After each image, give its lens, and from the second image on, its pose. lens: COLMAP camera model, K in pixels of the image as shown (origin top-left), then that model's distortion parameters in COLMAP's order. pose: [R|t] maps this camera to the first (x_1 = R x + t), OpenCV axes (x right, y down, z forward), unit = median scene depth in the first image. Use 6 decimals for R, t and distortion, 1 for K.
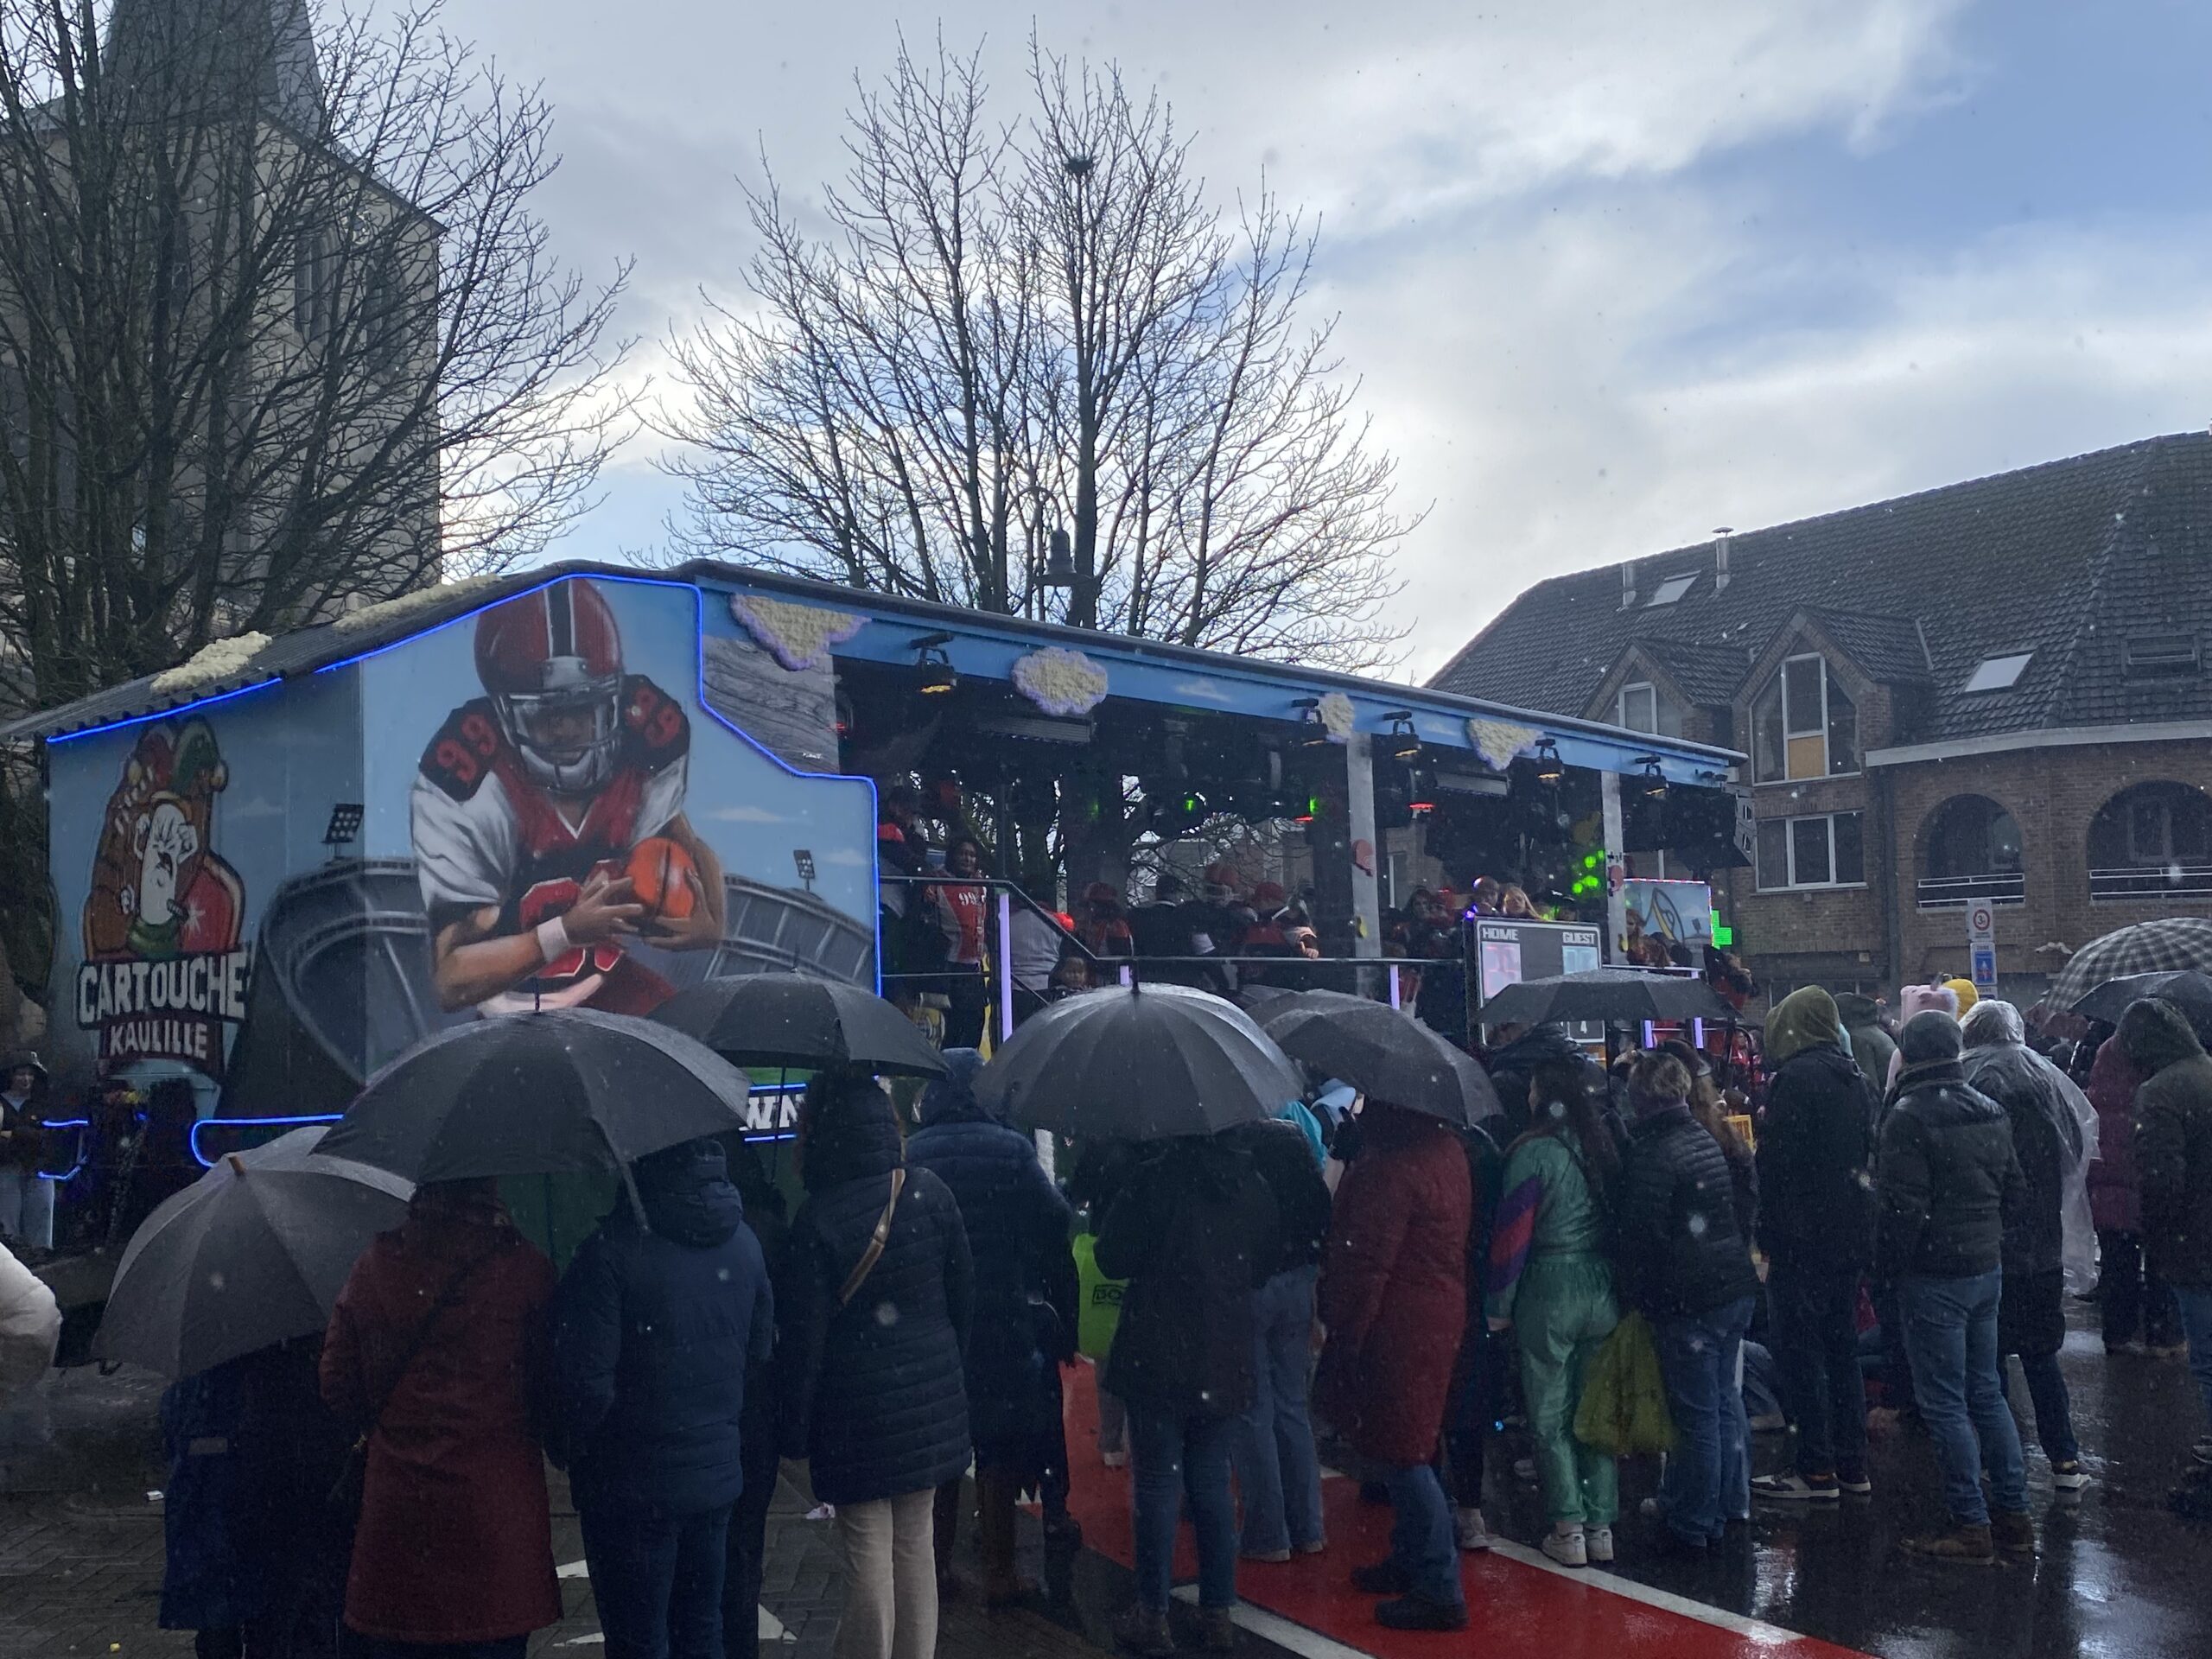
lens RADIAL K [[2212.8, 0, 979.9], [0, 2212.8, 786.7], [0, 0, 1]] dist [-0.022464, 0.000000]
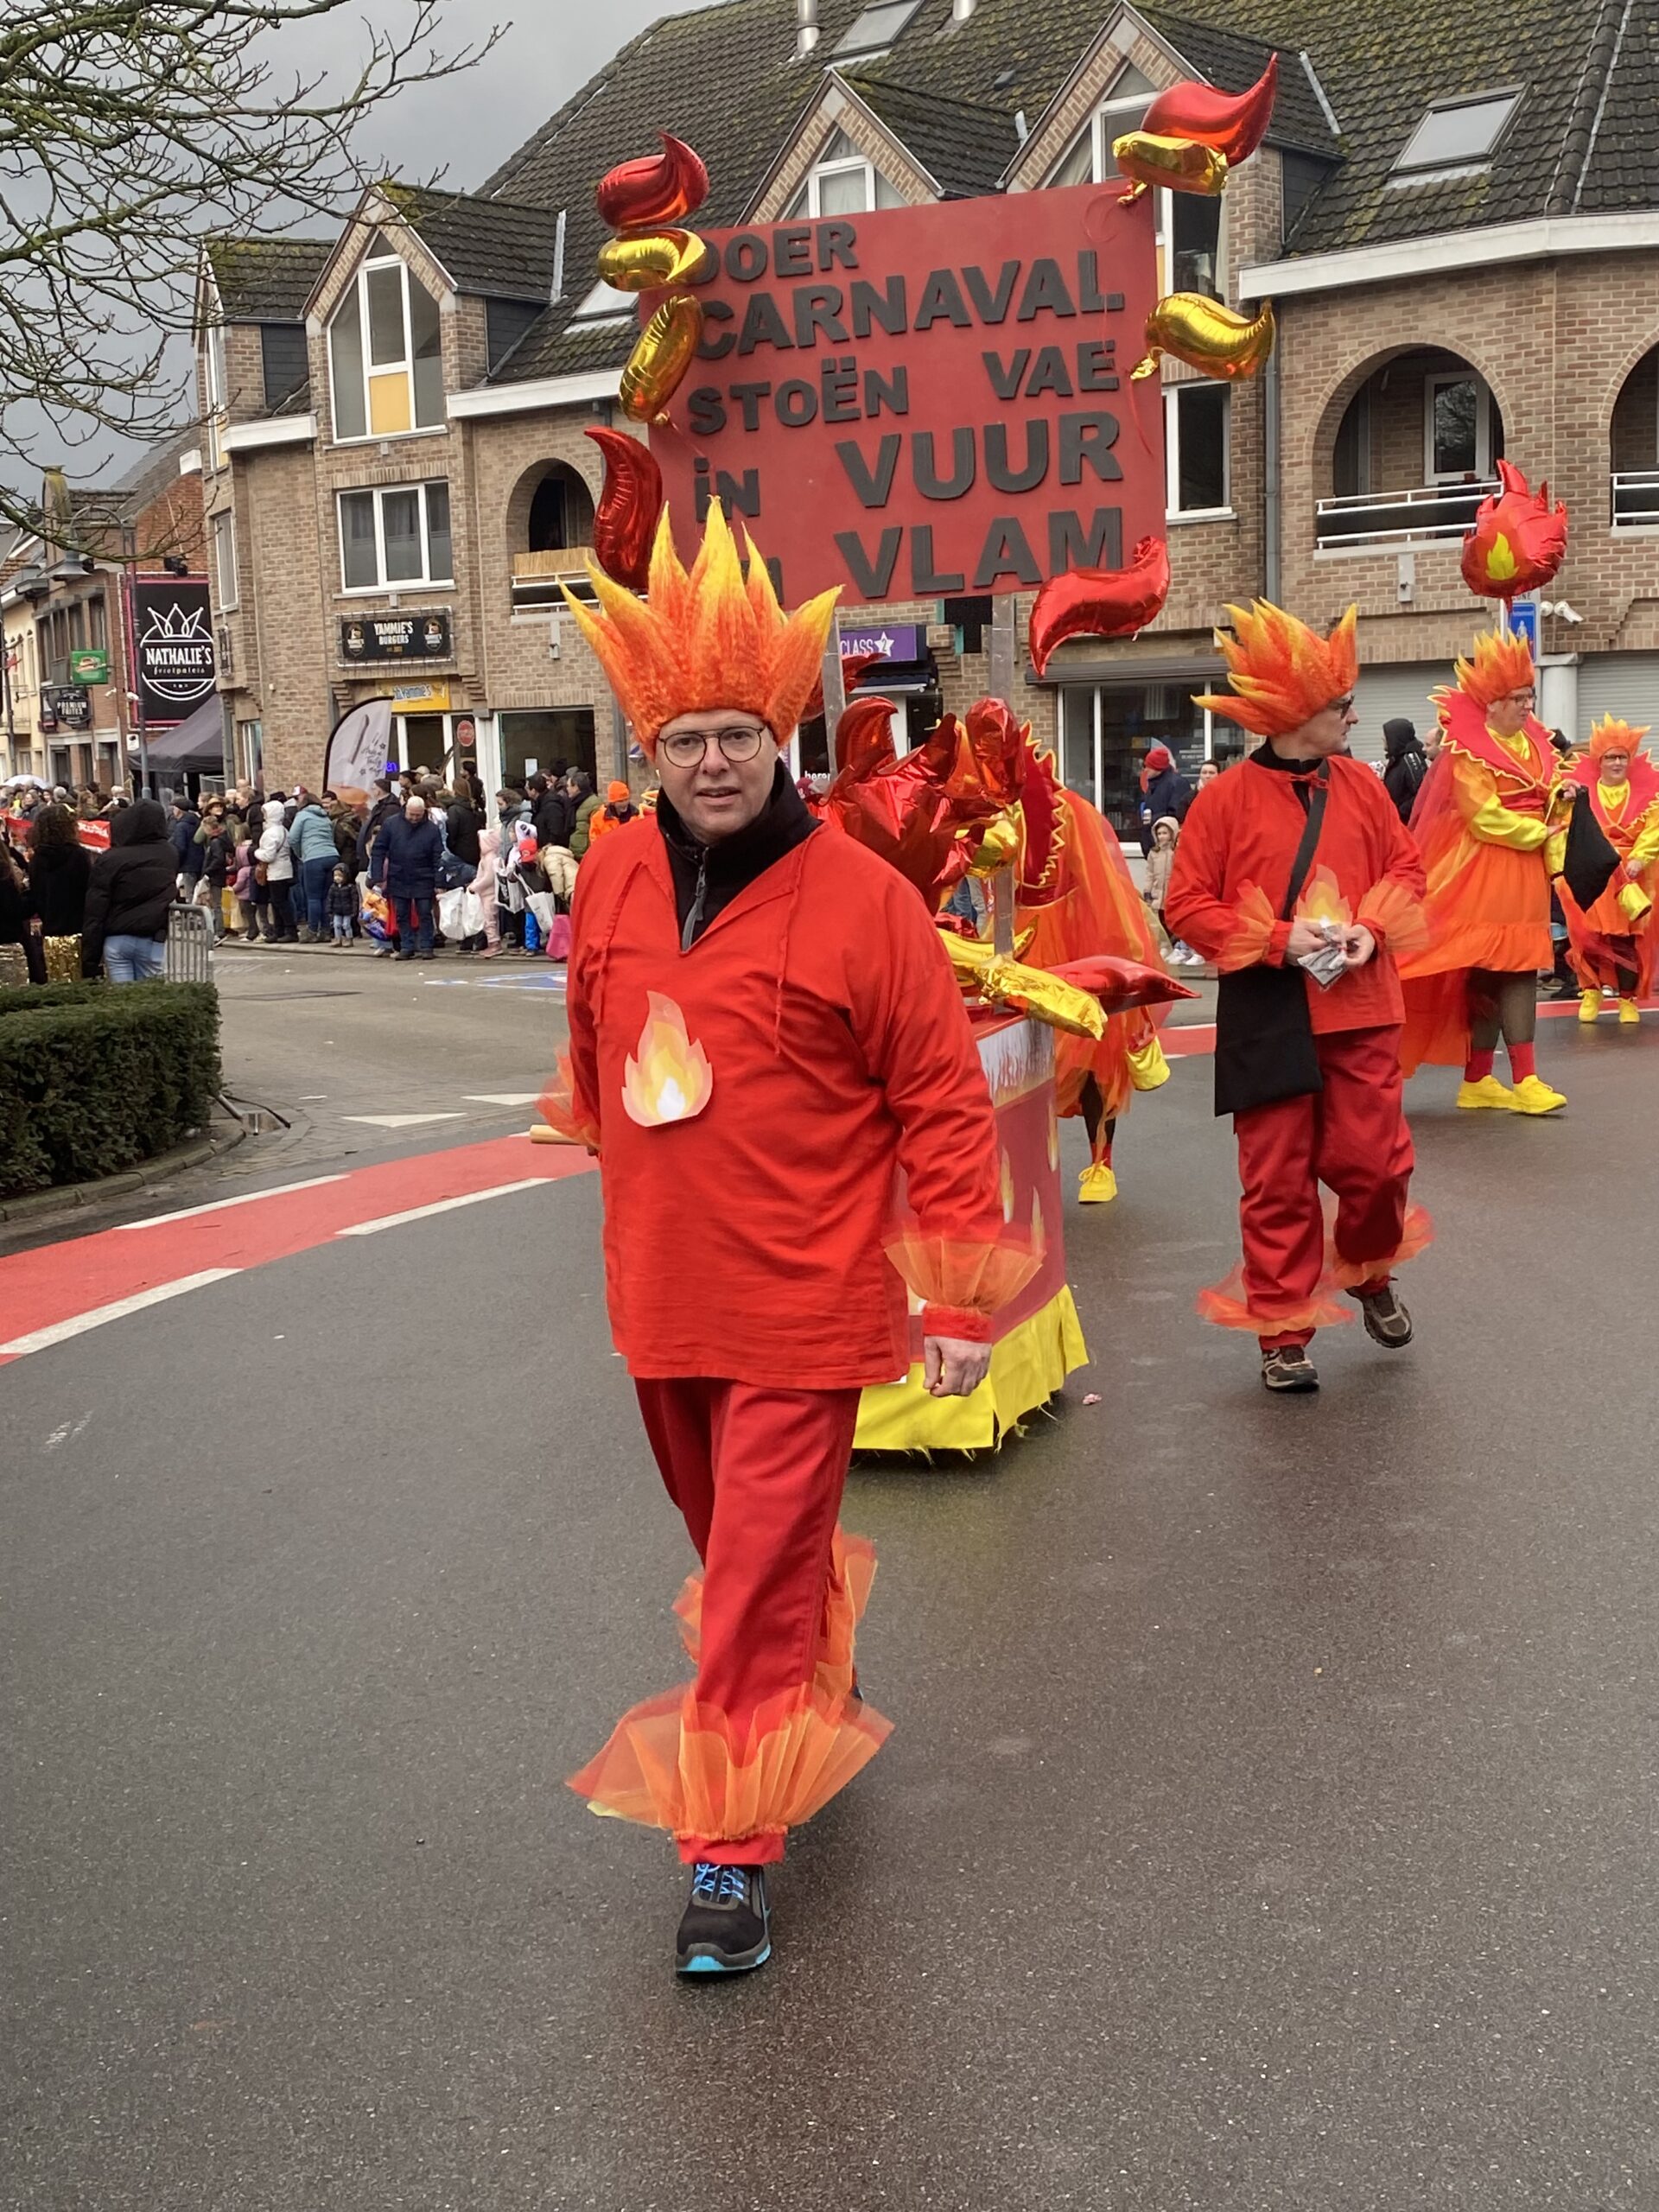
lens RADIAL K [[2876.4, 0, 833.8], [0, 2876.4, 1074.9], [0, 0, 1]] dist [0.030818, 0.000000]
pose [[0.947936, -0.059933, 0.312770, 0.058518], [-0.005266, 0.979047, 0.203566, 0.036370], [-0.318417, -0.194614, 0.927758, 0.306302]]
